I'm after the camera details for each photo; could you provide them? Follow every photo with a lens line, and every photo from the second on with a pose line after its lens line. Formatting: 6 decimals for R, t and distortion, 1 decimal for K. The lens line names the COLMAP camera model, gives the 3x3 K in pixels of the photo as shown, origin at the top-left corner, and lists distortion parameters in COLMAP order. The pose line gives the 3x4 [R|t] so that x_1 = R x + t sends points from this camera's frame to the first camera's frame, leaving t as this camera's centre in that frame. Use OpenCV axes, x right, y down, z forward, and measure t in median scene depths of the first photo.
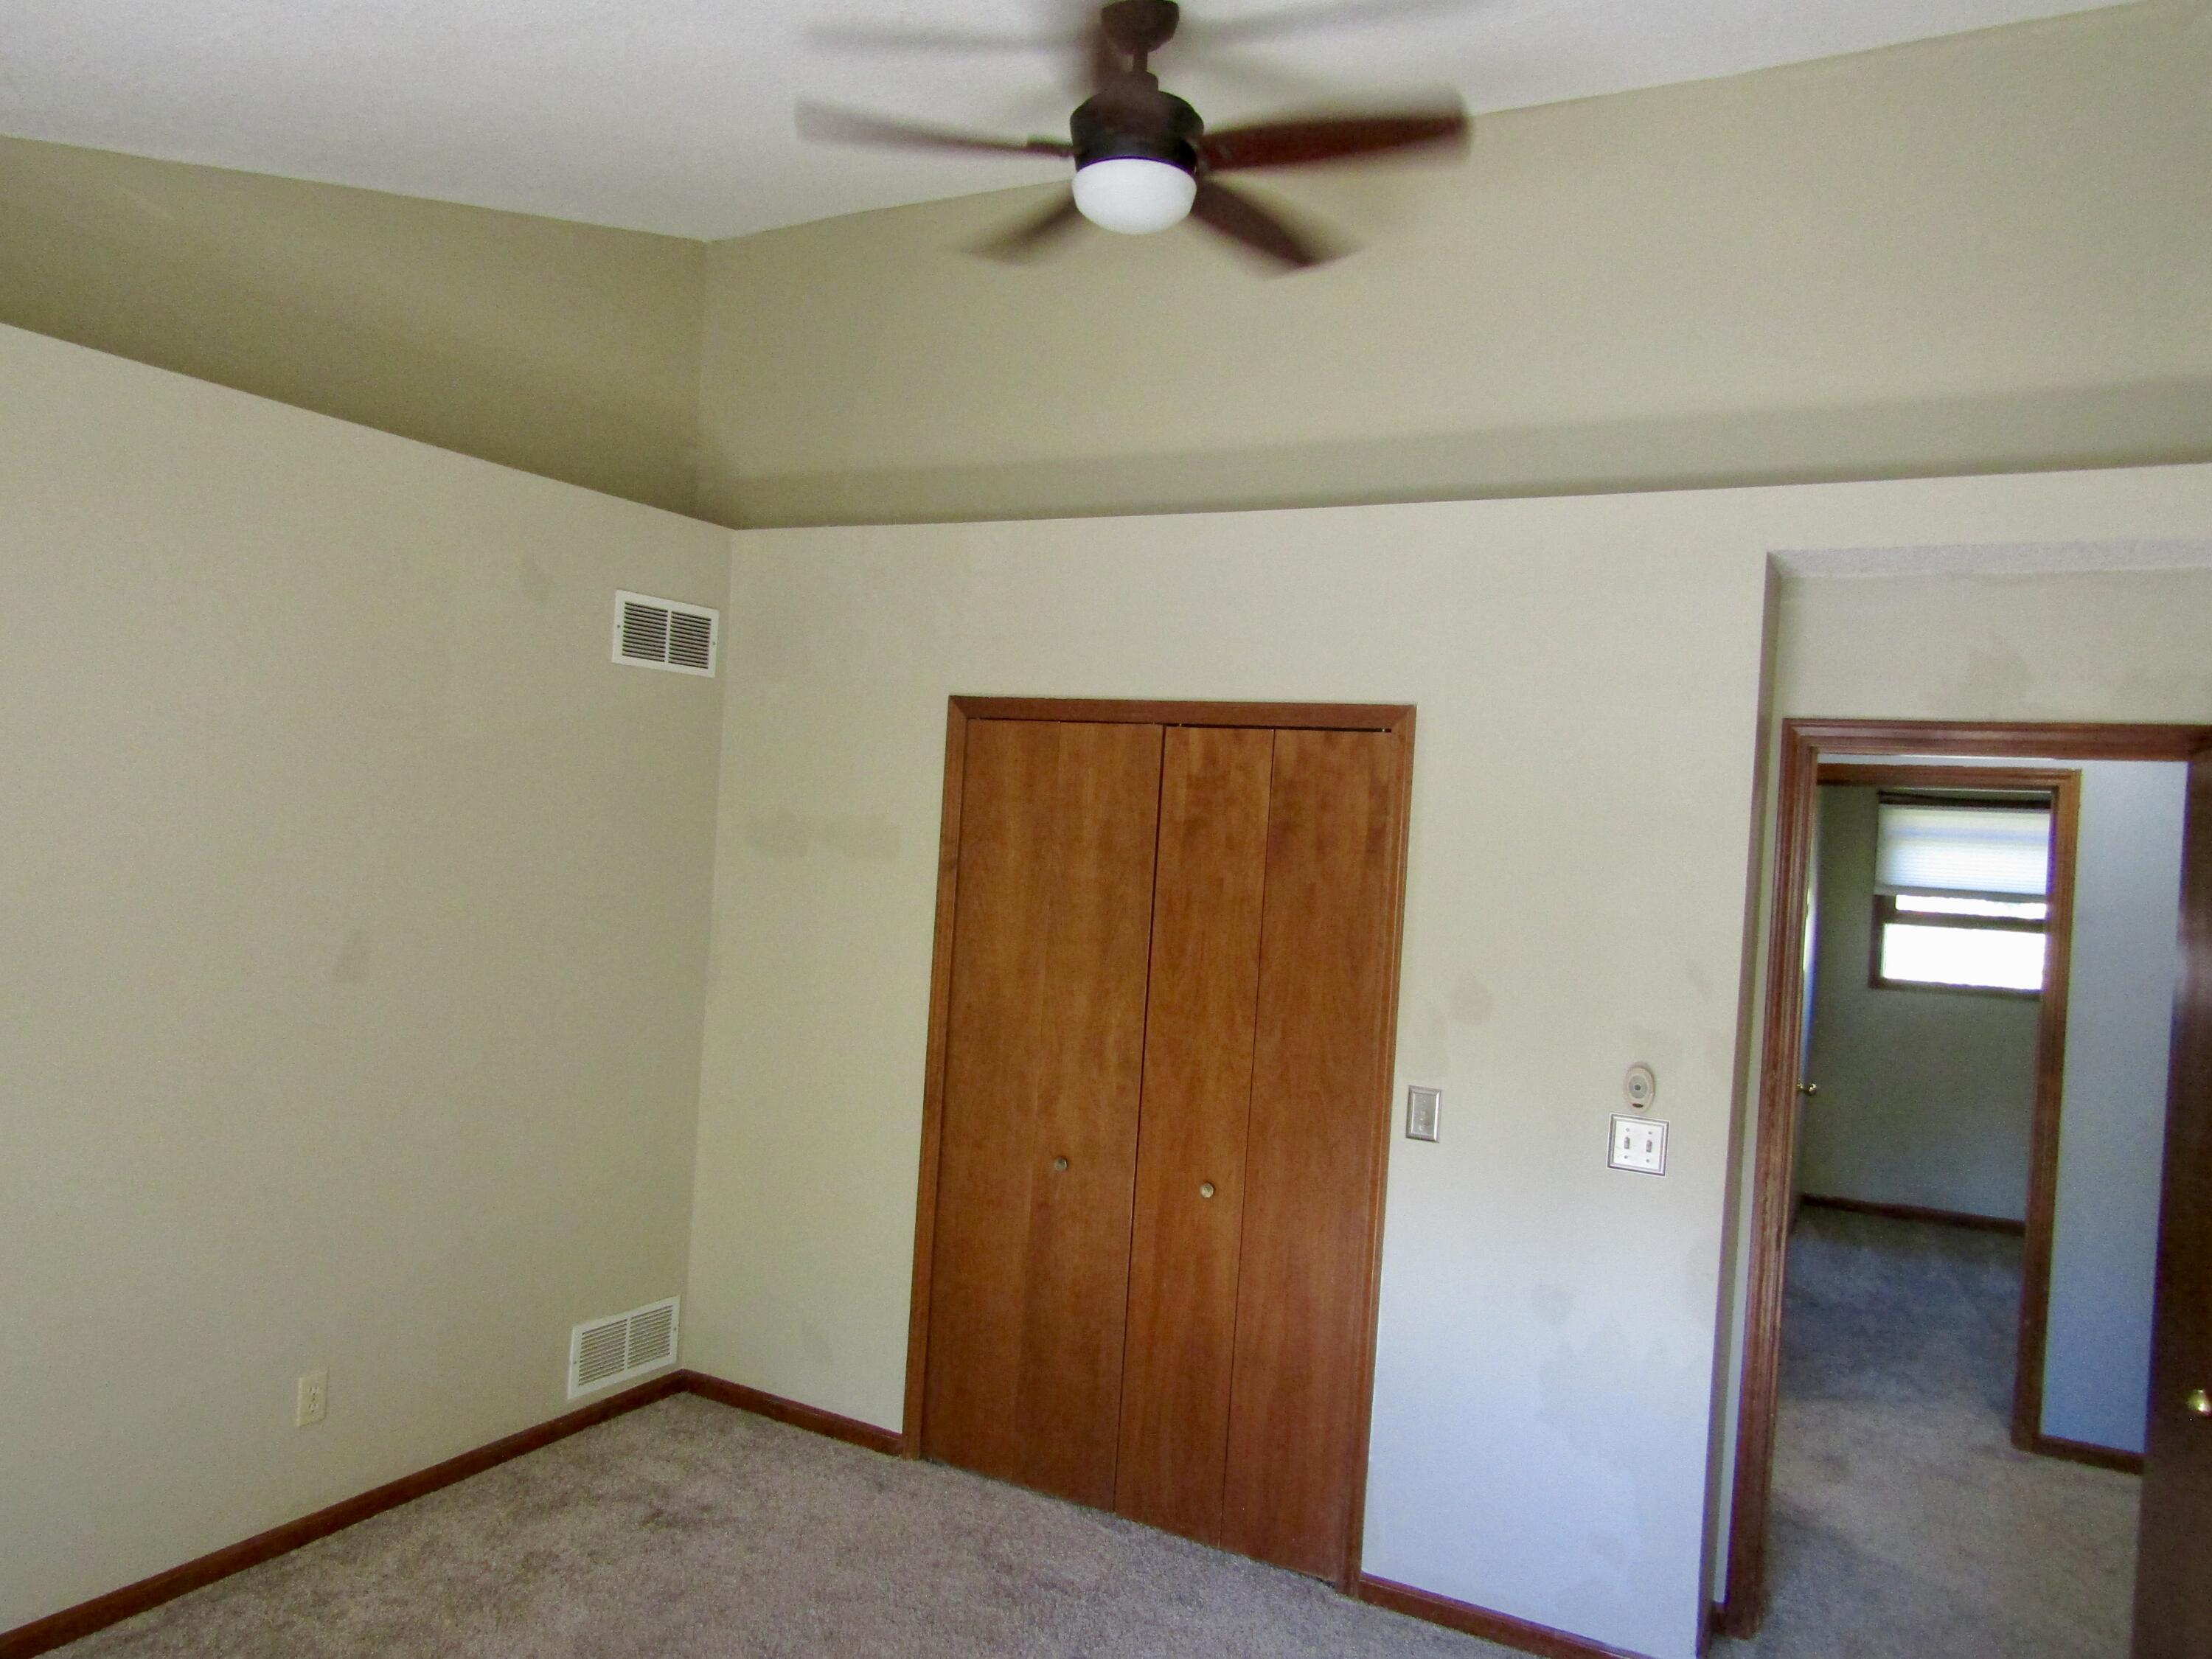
lens RADIAL K [[1563.0, 0, 1097.7], [0, 1563.0, 831.0], [0, 0, 1]] dist [-0.020735, 0.002818]
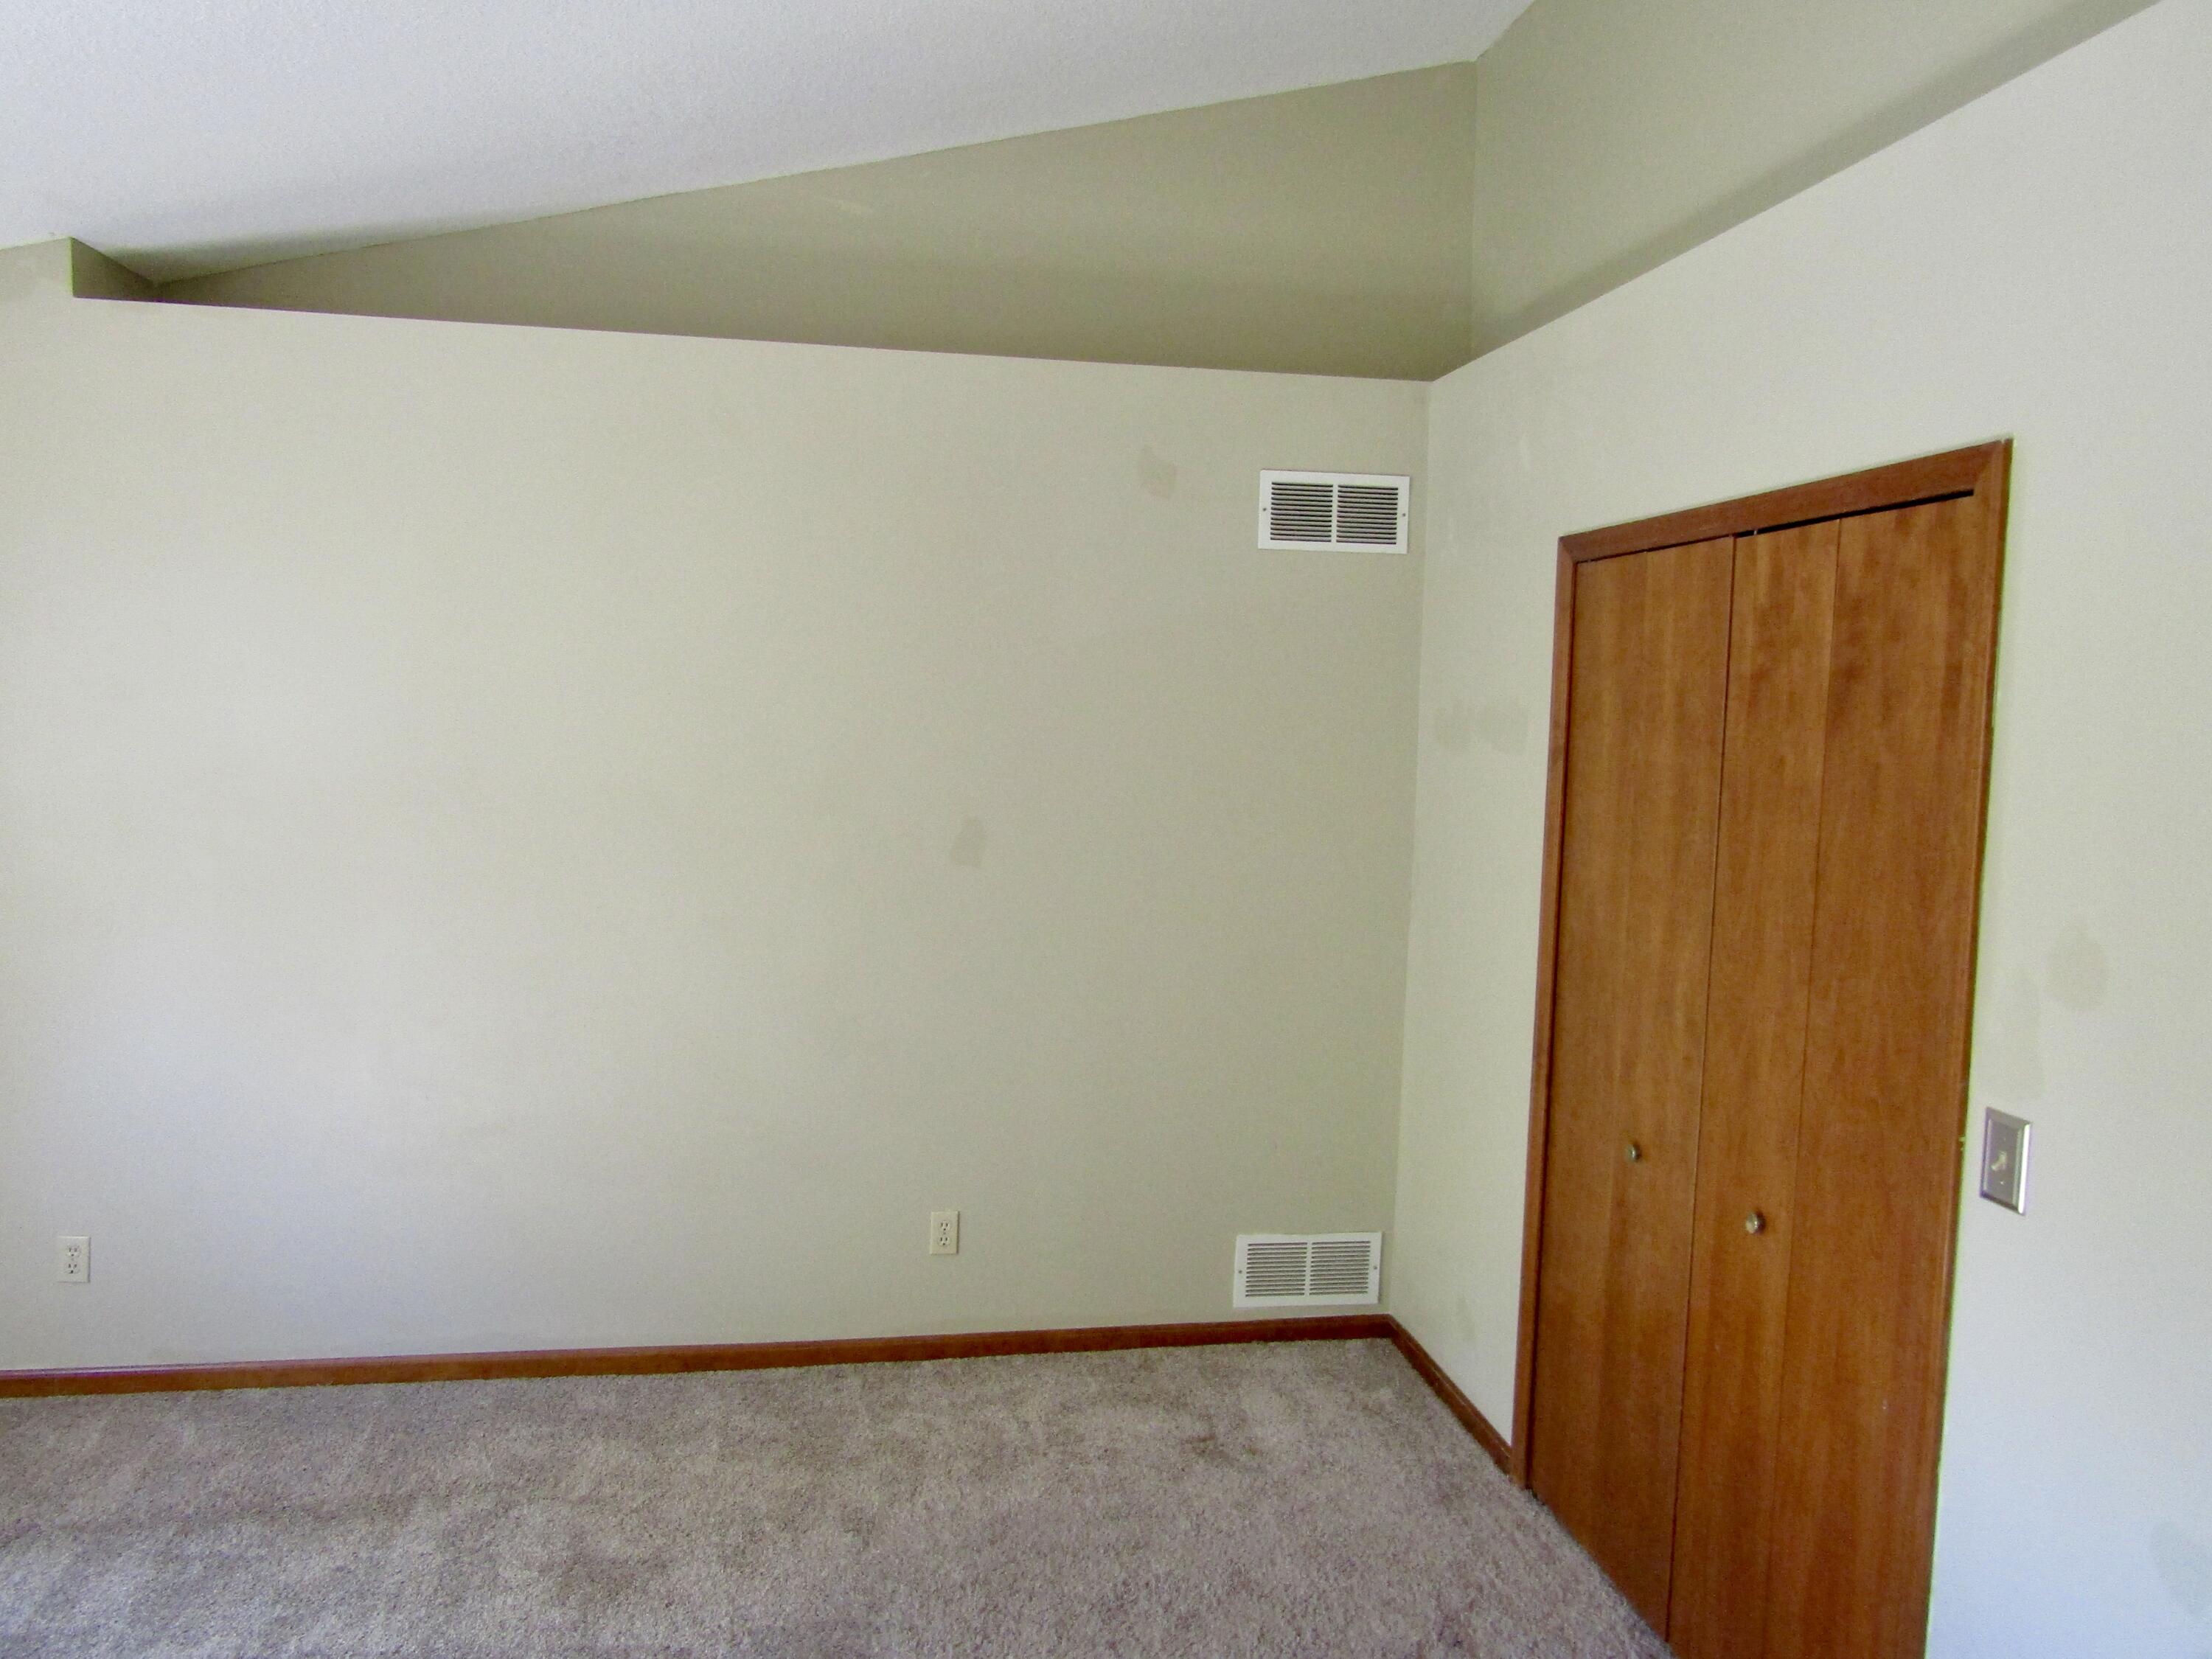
lens RADIAL K [[1563.0, 0, 1105.0], [0, 1563.0, 834.8], [0, 0, 1]] dist [-0.020735, 0.002818]
pose [[0.617065, 0.018014, -0.786706, 0.408169], [0.010036, 0.999476, 0.030759, 0.038450], [0.786848, -0.026876, 0.616561, 0.360755]]
